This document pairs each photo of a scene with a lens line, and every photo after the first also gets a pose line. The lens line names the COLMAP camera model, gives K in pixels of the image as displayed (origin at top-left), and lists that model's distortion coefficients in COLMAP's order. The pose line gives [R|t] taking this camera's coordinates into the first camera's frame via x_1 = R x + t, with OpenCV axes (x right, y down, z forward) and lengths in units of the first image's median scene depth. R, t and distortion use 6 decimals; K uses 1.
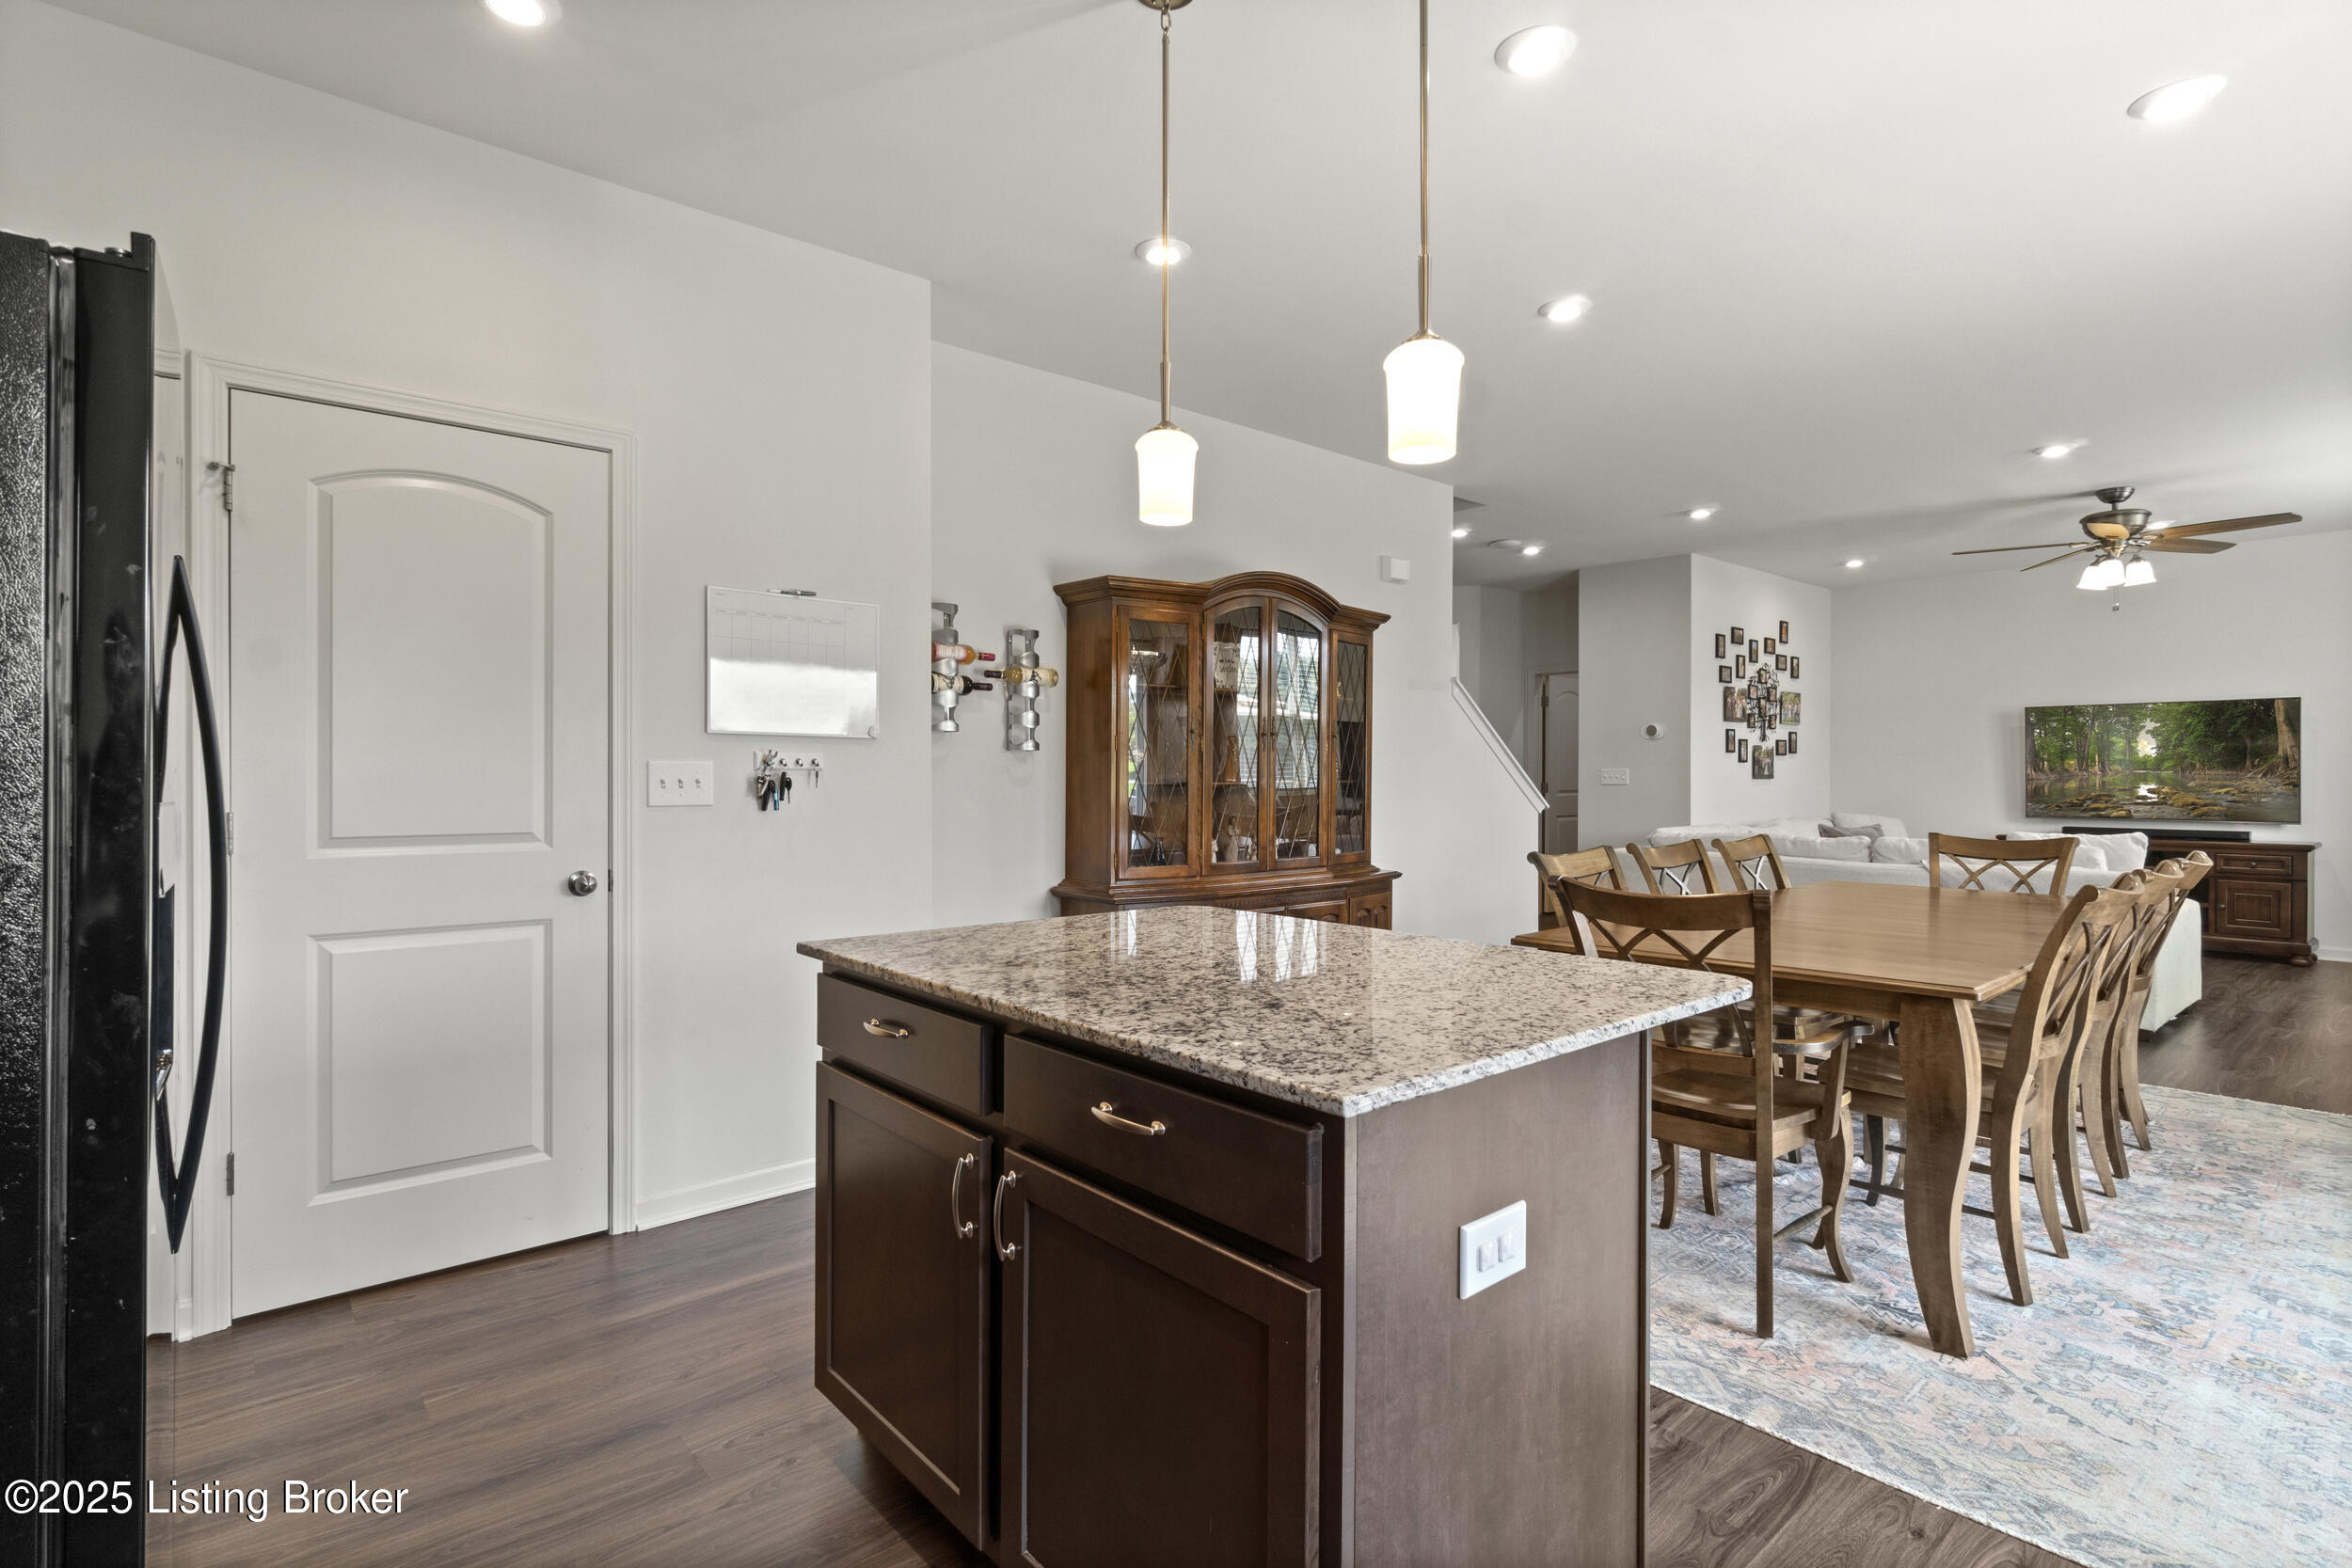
lens RADIAL K [[1118.0, 0, 1171.5], [0, 1118.0, 768.6], [0, 0, 1]] dist [-0.001808, 0.000405]
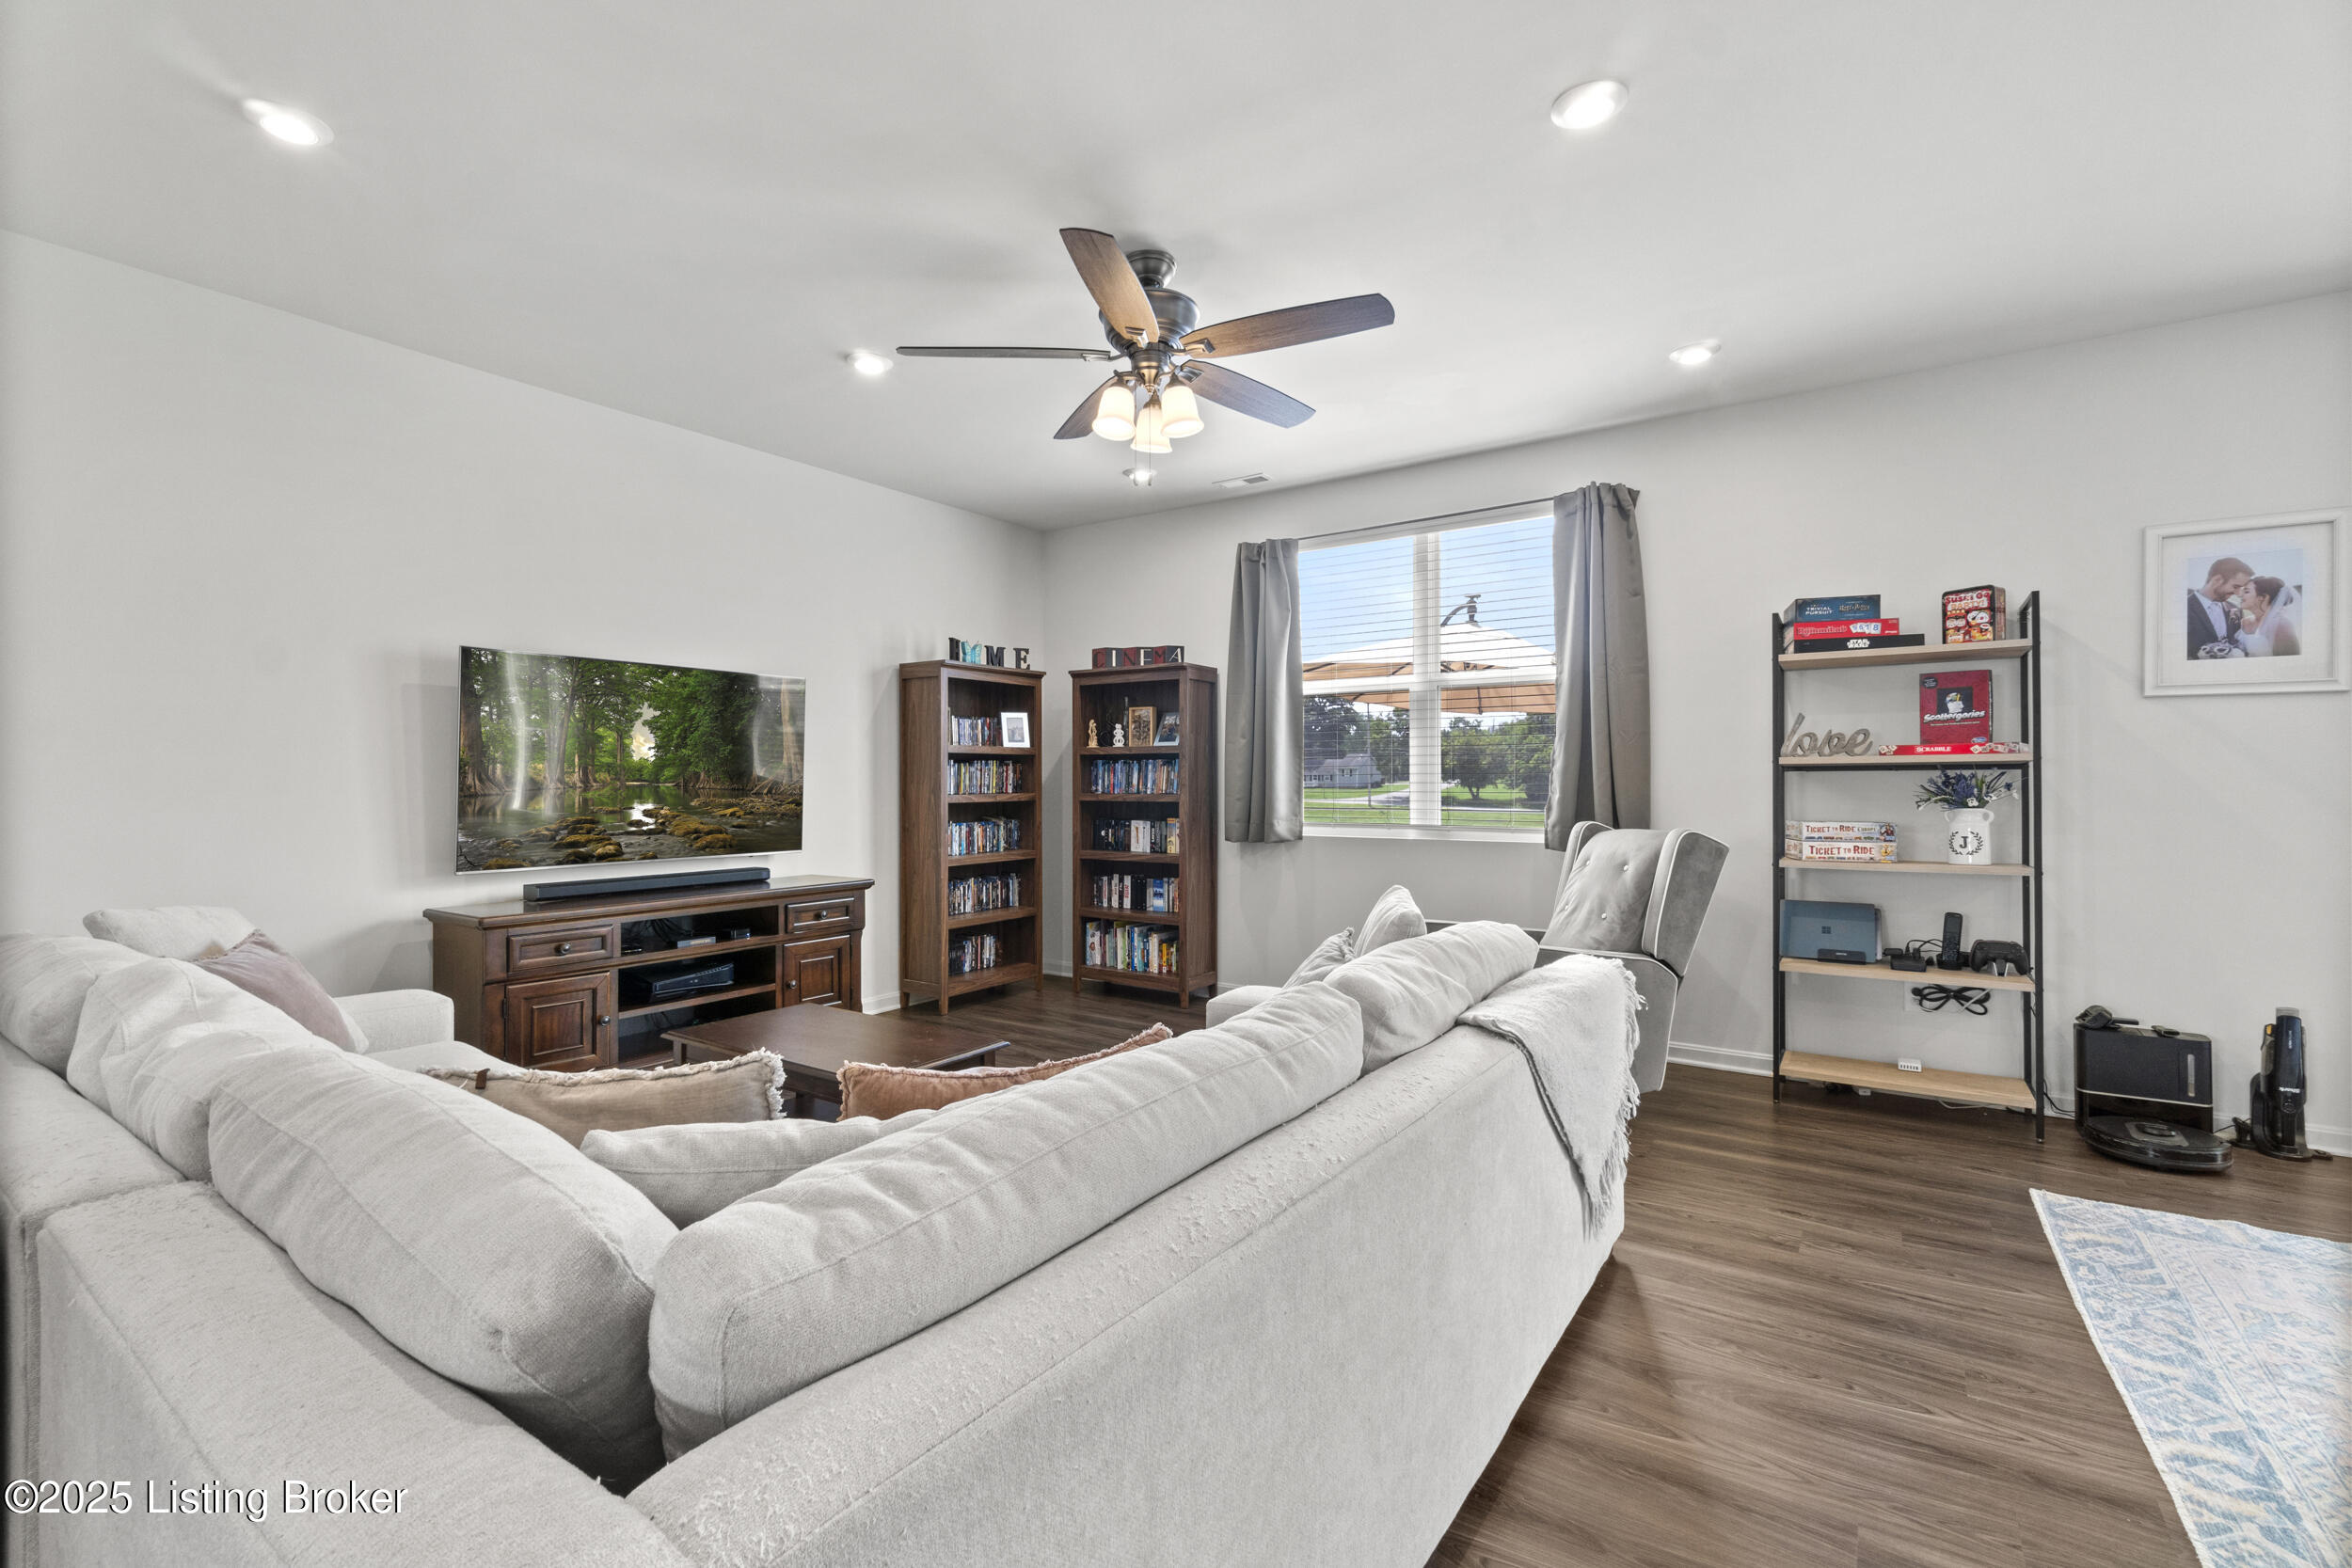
lens RADIAL K [[1029.9, 0, 1163.7], [0, 1029.9, 786.0], [0, 0, 1]] dist [-0.005016, 0.000131]
pose [[-0.226239, -0.007203, 0.974045, 0.301608], [0.005311, 0.999949, 0.008628, 0.001157], [-0.974057, 0.007125, -0.226190, 0.964226]]
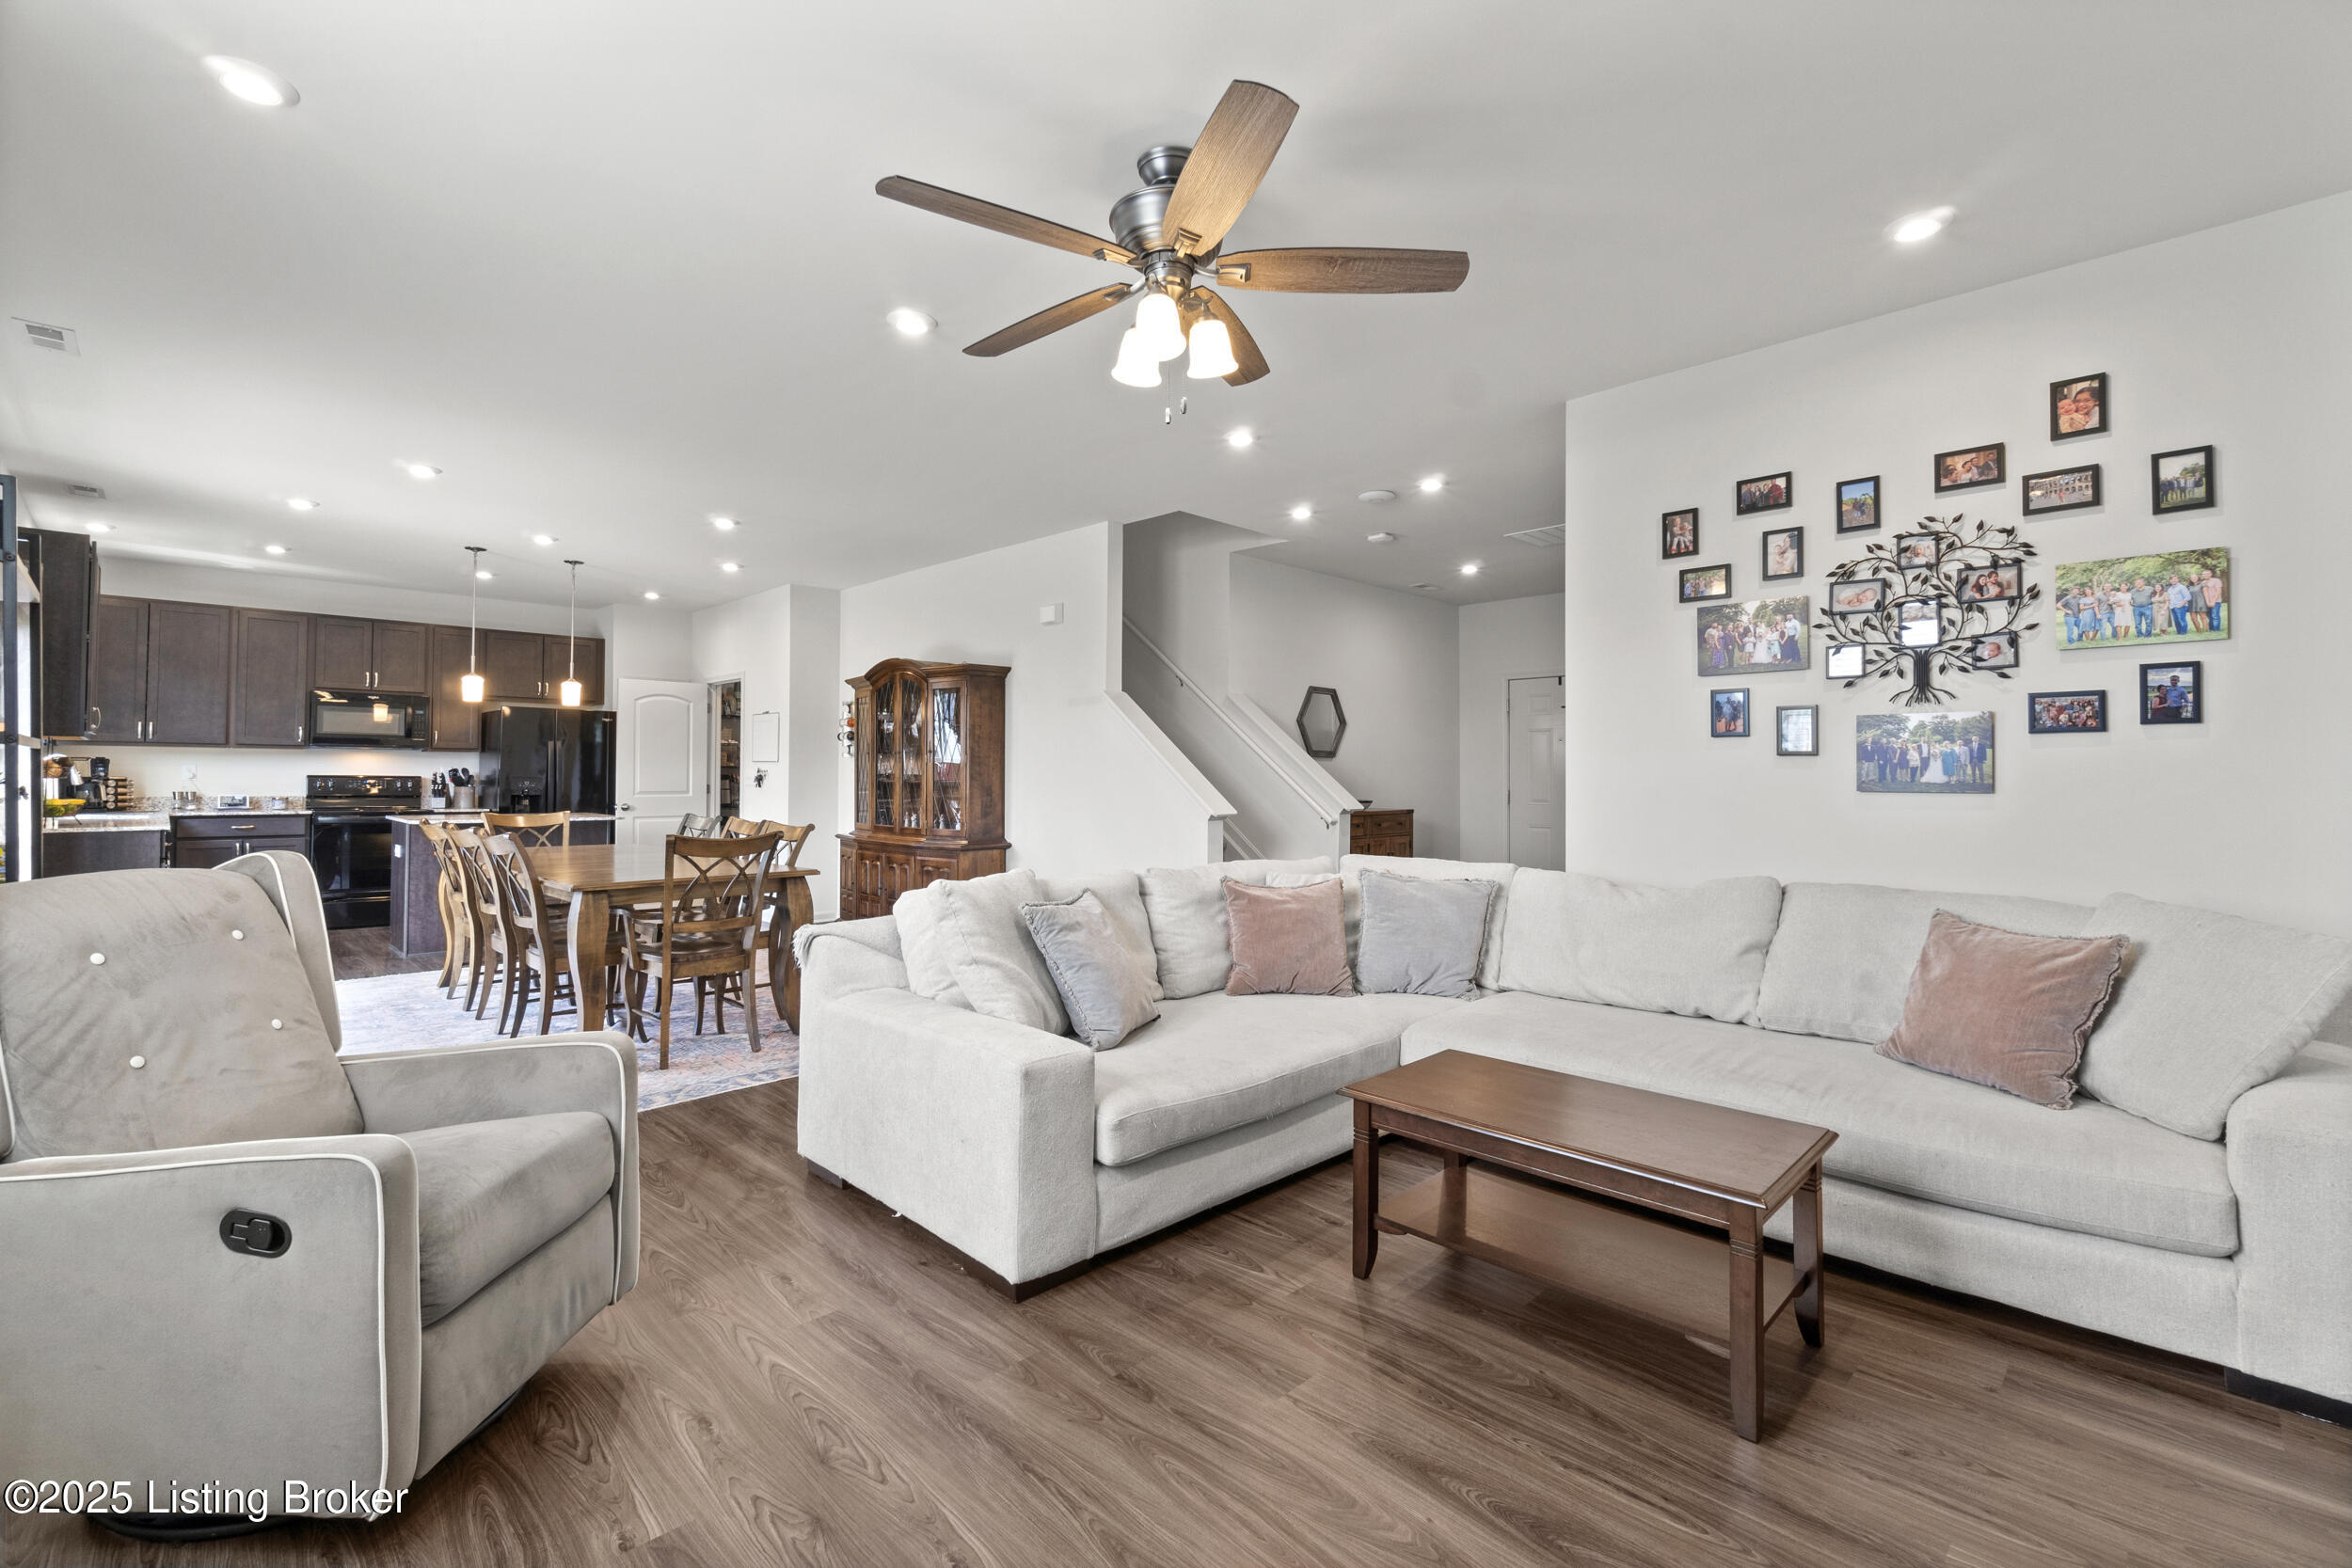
lens RADIAL K [[1036.5, 0, 1167.6], [0, 1036.5, 754.7], [0, 0, 1]] dist [-0.005166, 0.000189]
pose [[0.071369, -0.024036, -0.997160, 1.096182], [-0.002975, 0.999700, -0.024310, 0.005649], [0.997446, 0.004702, 0.071276, 0.844572]]
